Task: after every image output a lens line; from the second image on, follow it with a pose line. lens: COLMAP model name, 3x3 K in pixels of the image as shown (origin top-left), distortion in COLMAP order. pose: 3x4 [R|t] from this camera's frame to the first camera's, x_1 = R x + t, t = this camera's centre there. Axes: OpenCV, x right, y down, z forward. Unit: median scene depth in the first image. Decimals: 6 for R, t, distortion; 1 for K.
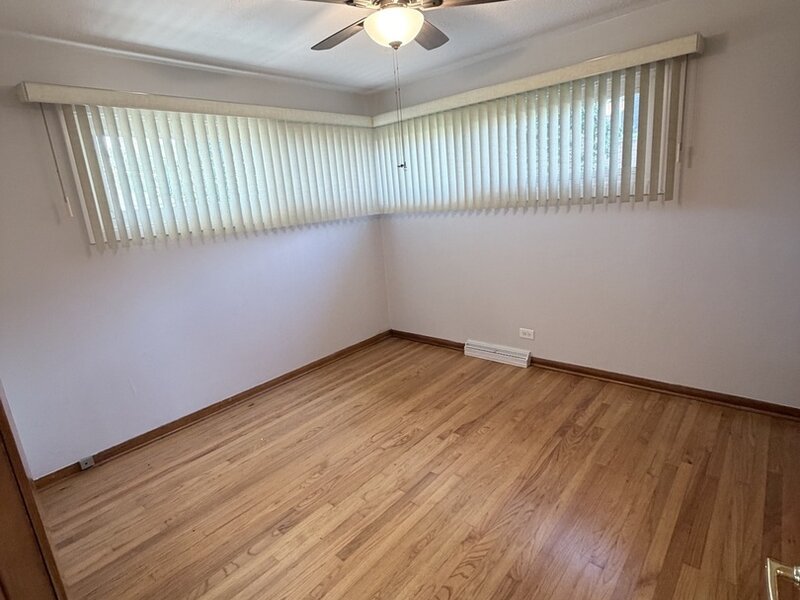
lens RADIAL K [[429.4, 0, 405.8], [0, 429.4, 298.1], [0, 0, 1]] dist [0.012805, -0.000302]
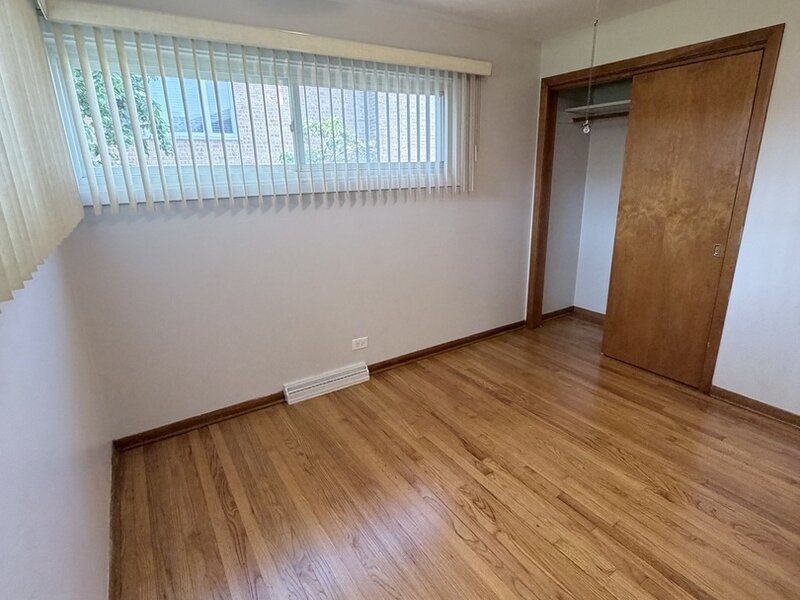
lens RADIAL K [[429.4, 0, 402.0], [0, 429.4, 298.8], [0, 0, 1]] dist [0.012805, -0.000302]
pose [[0.290790, -0.210422, 0.933361, -0.514290], [0.232076, 0.961897, 0.144552, -0.116214], [-0.928214, 0.174577, 0.328544, 0.645396]]
